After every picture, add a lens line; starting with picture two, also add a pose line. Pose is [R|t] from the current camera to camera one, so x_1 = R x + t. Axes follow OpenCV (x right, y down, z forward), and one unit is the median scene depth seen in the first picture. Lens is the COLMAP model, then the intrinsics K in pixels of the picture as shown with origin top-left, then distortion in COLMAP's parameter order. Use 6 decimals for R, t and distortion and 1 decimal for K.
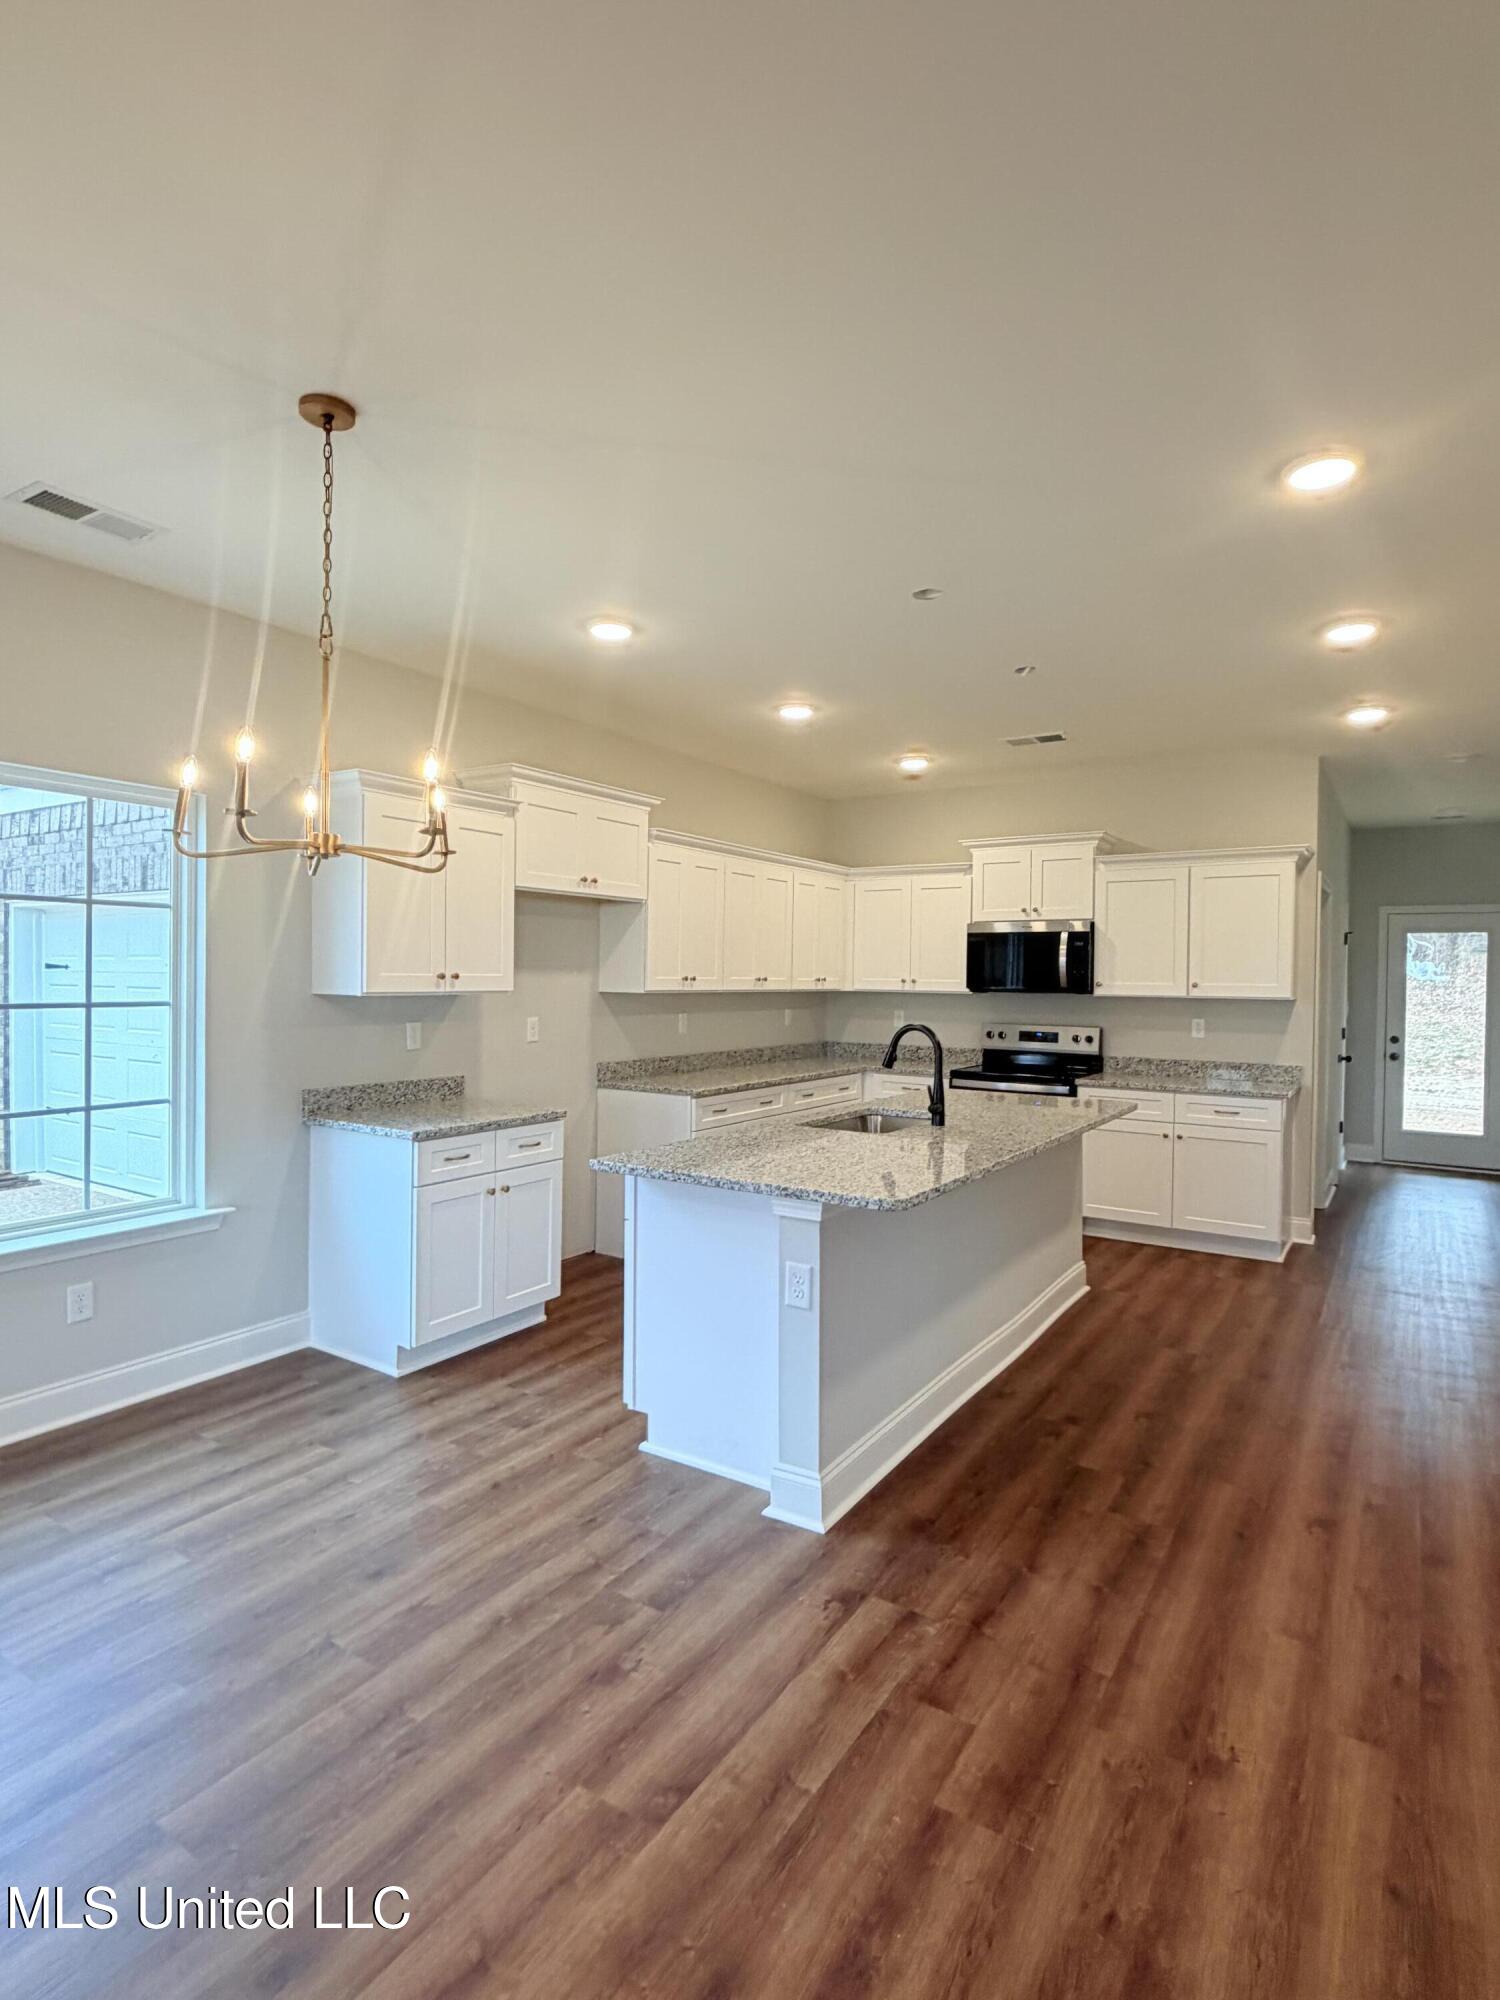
lens RADIAL K [[1041.4, 0, 751.9], [0, 1041.4, 988.9], [0, 0, 1]] dist [0.001458, 0.001801]
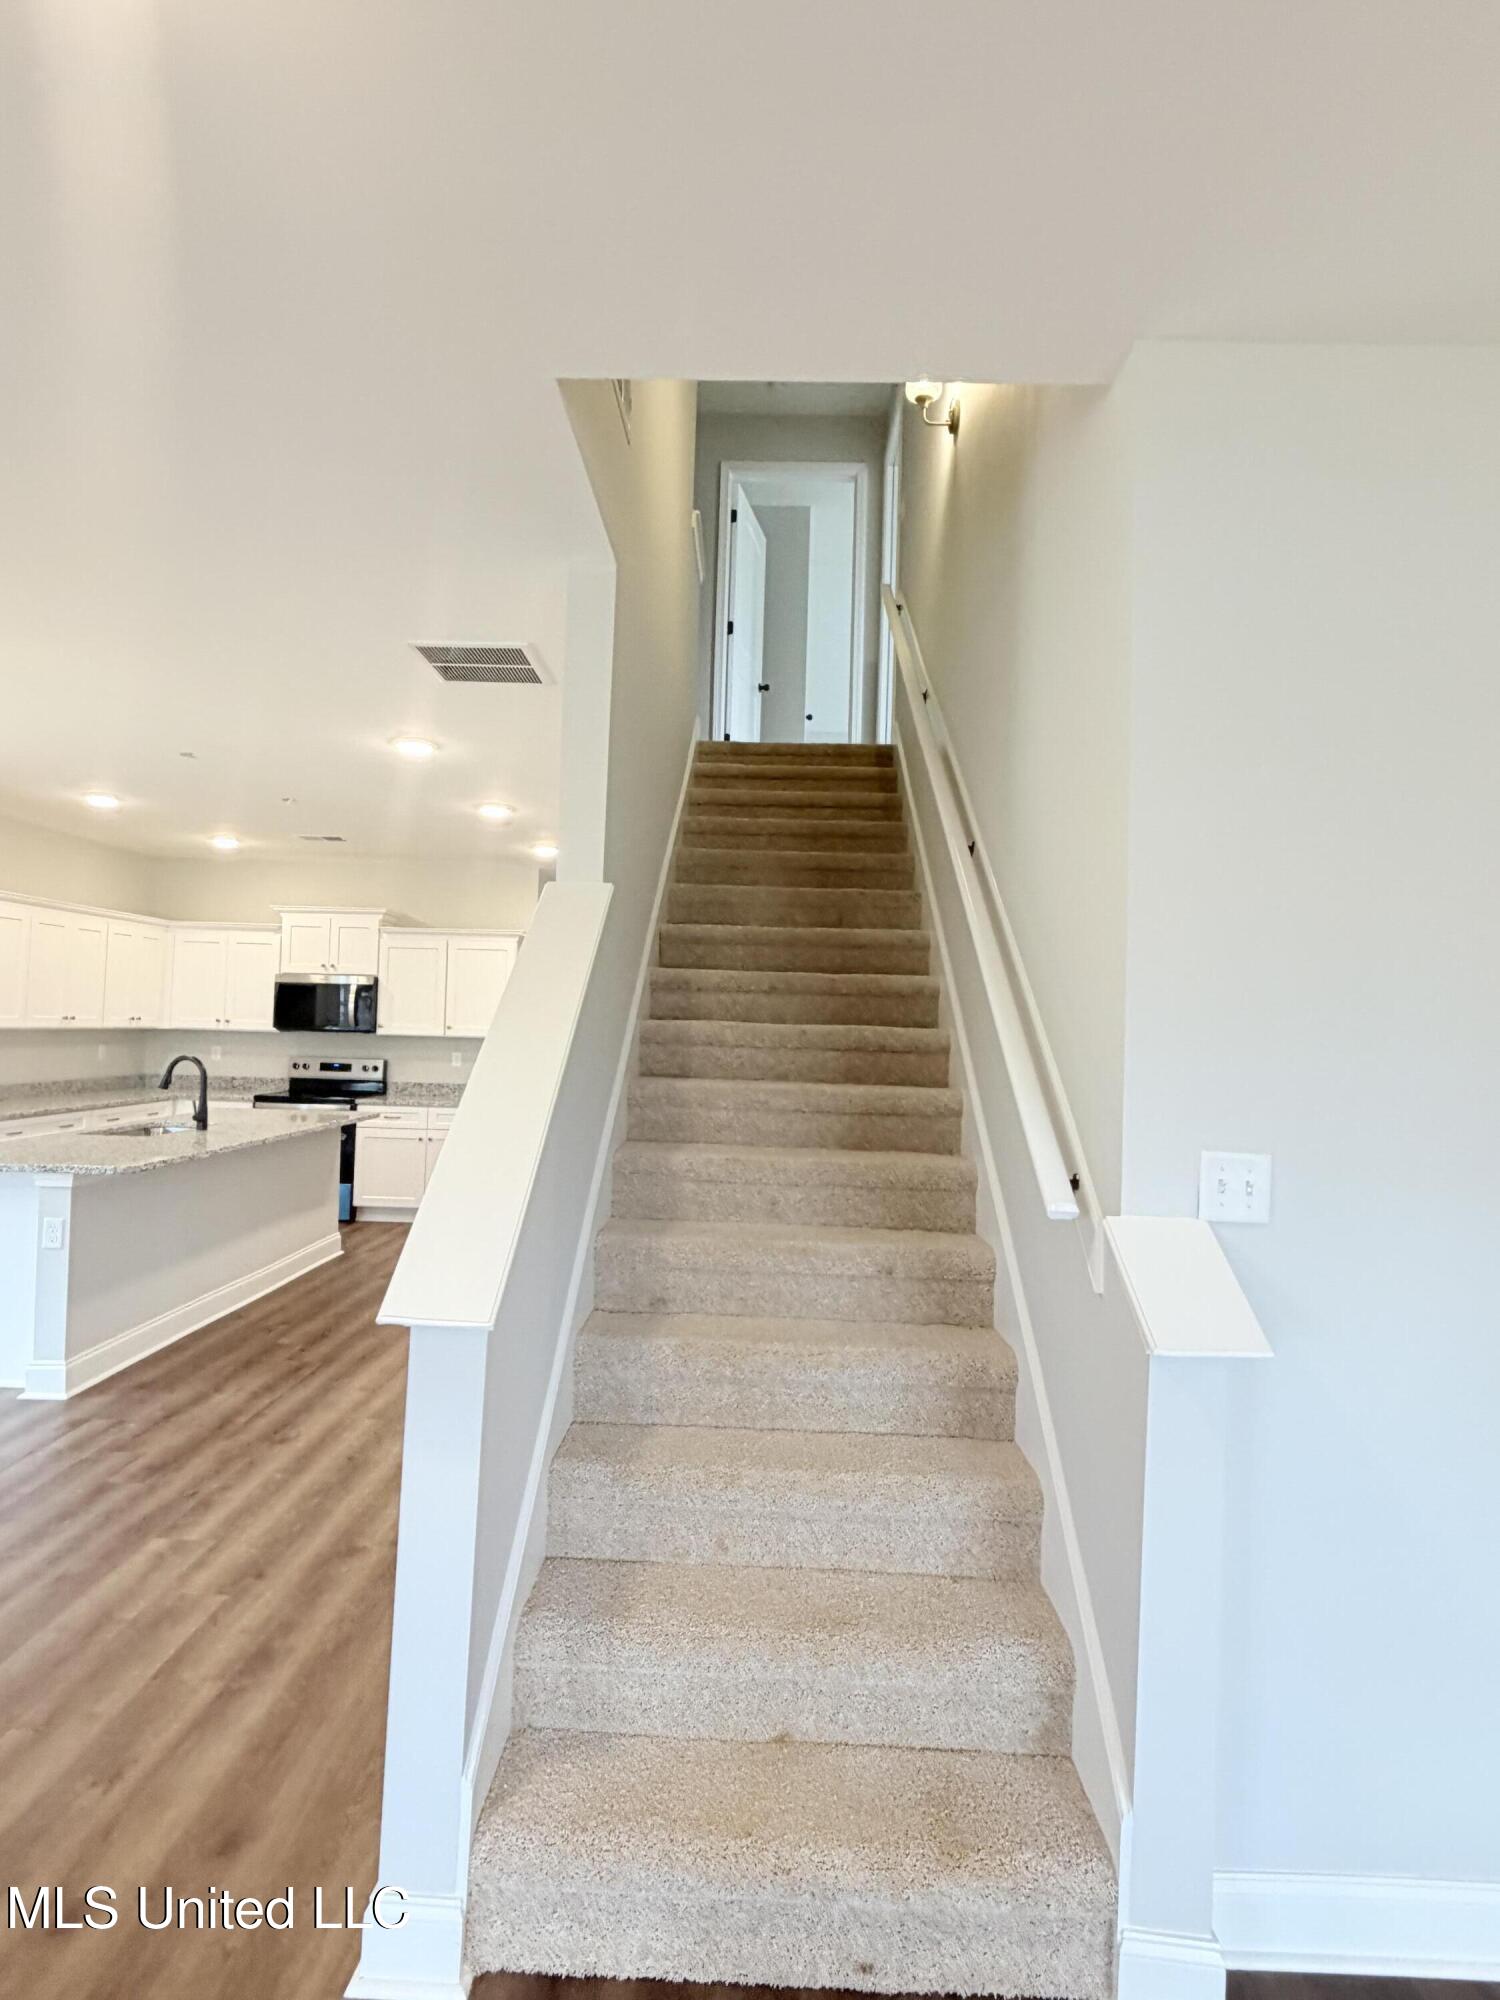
lens RADIAL K [[1041.4, 0, 751.9], [0, 1041.4, 988.9], [0, 0, 1]] dist [0.001458, 0.001801]
pose [[0.850757, 0.029971, 0.524704, 0.061708], [-0.011316, 0.999186, -0.038726, -0.007189], [-0.525438, 0.027009, 0.850403, -0.469213]]
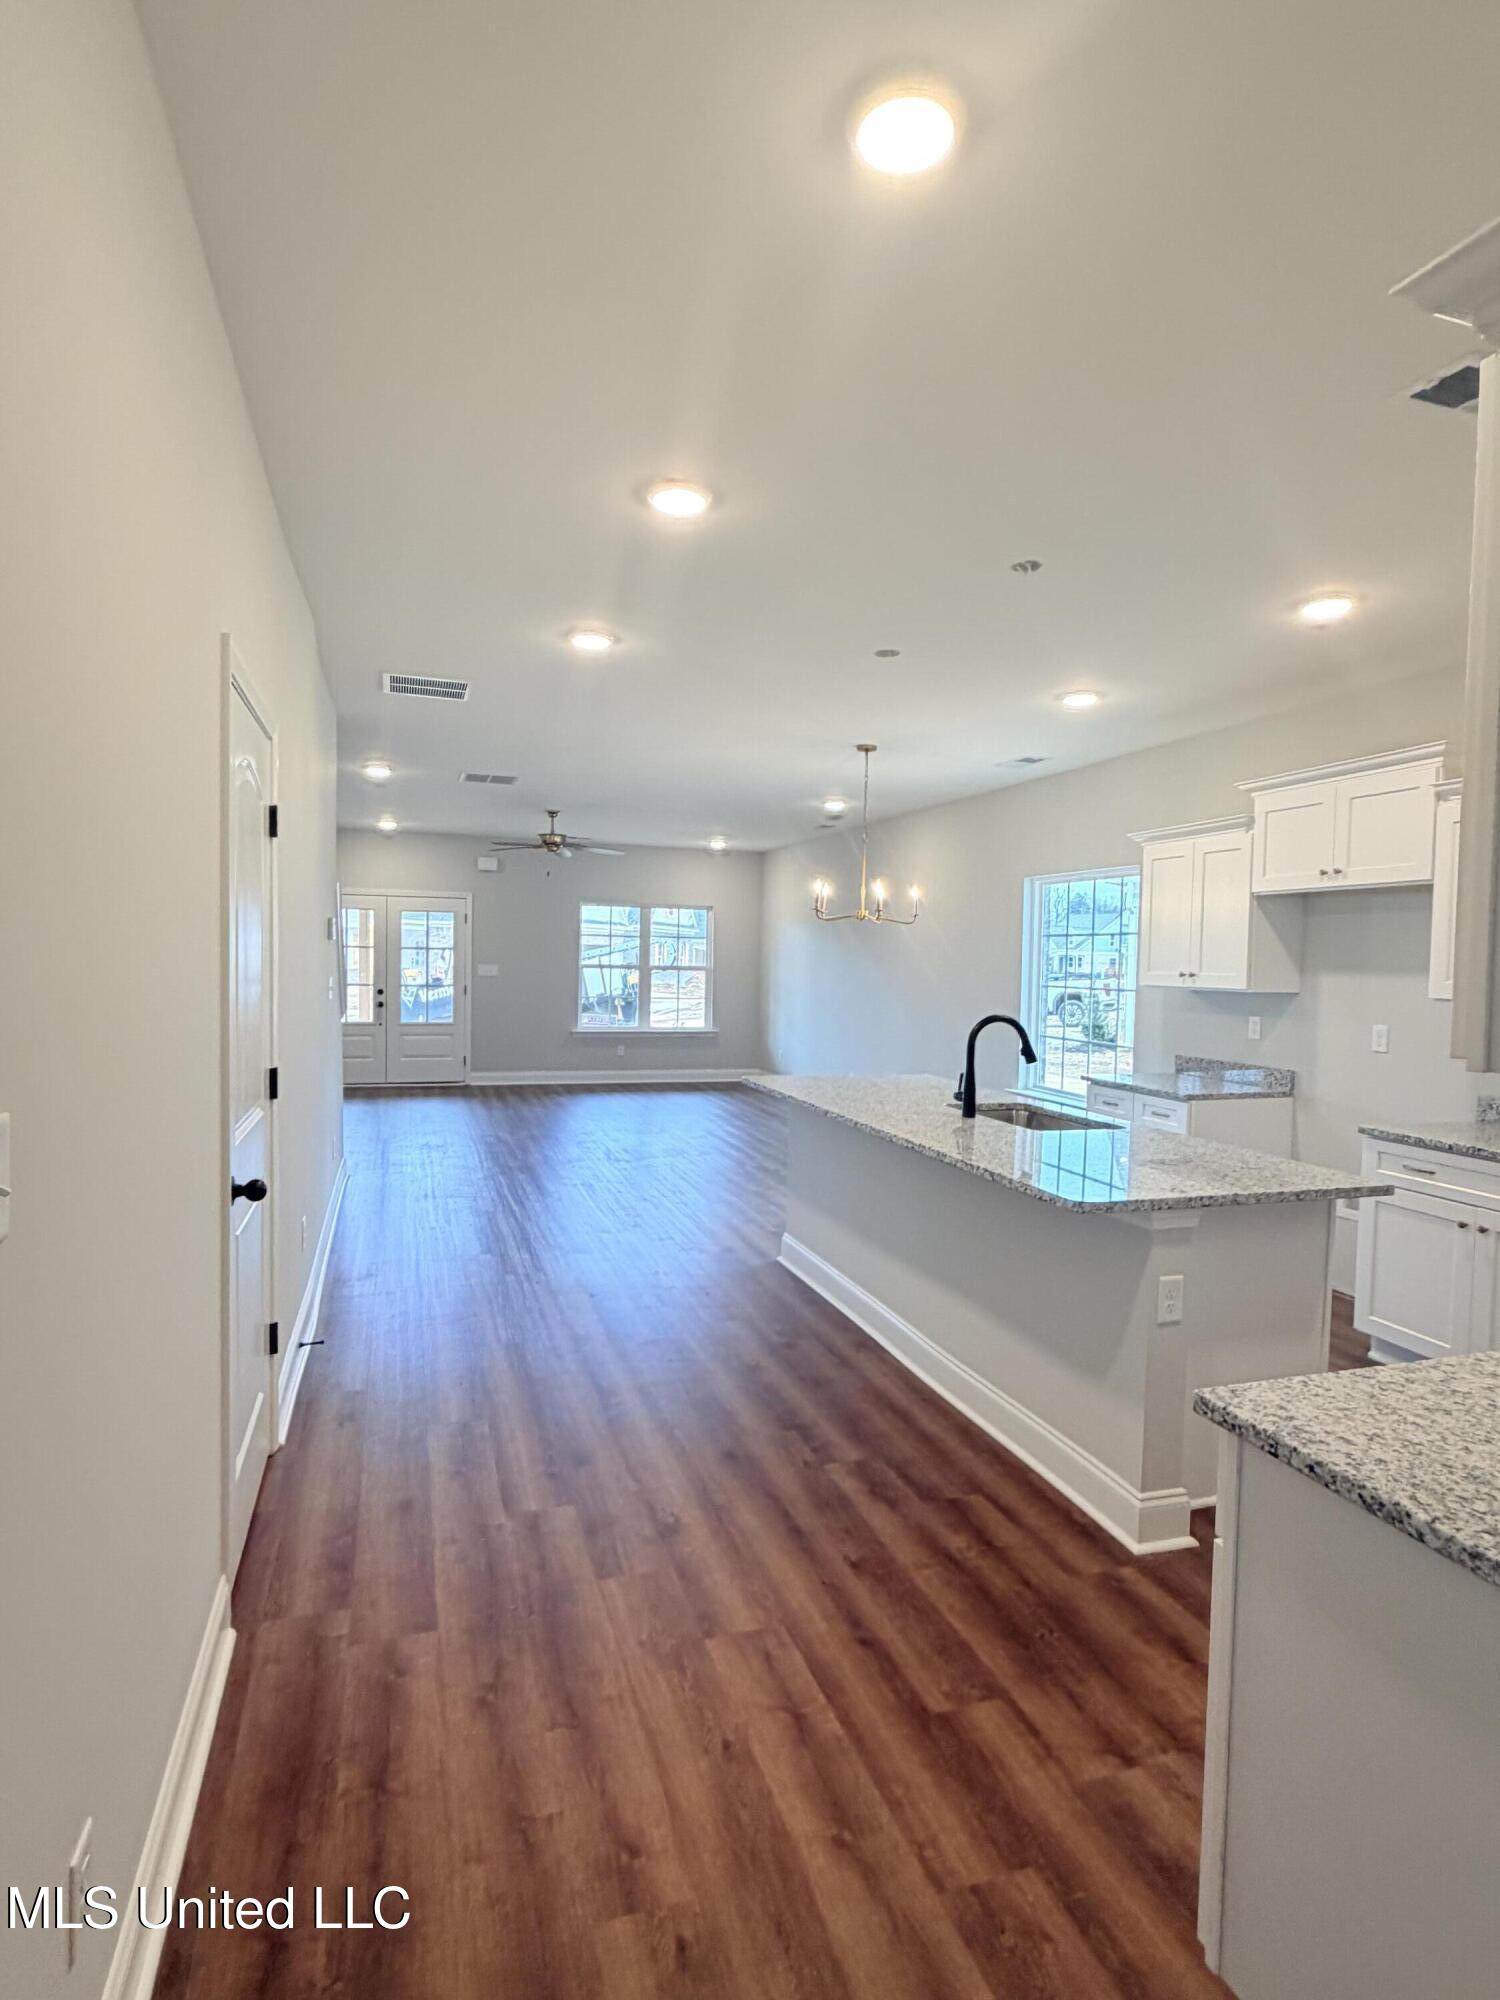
lens RADIAL K [[1041.4, 0, 751.9], [0, 1041.4, 988.9], [0, 0, 1]] dist [0.001458, 0.001801]
pose [[-0.626549, -0.008653, -0.779334, 0.917133], [-0.041723, 0.998877, 0.022452, -0.001568], [0.778265, 0.046584, -0.626206, 1.242624]]
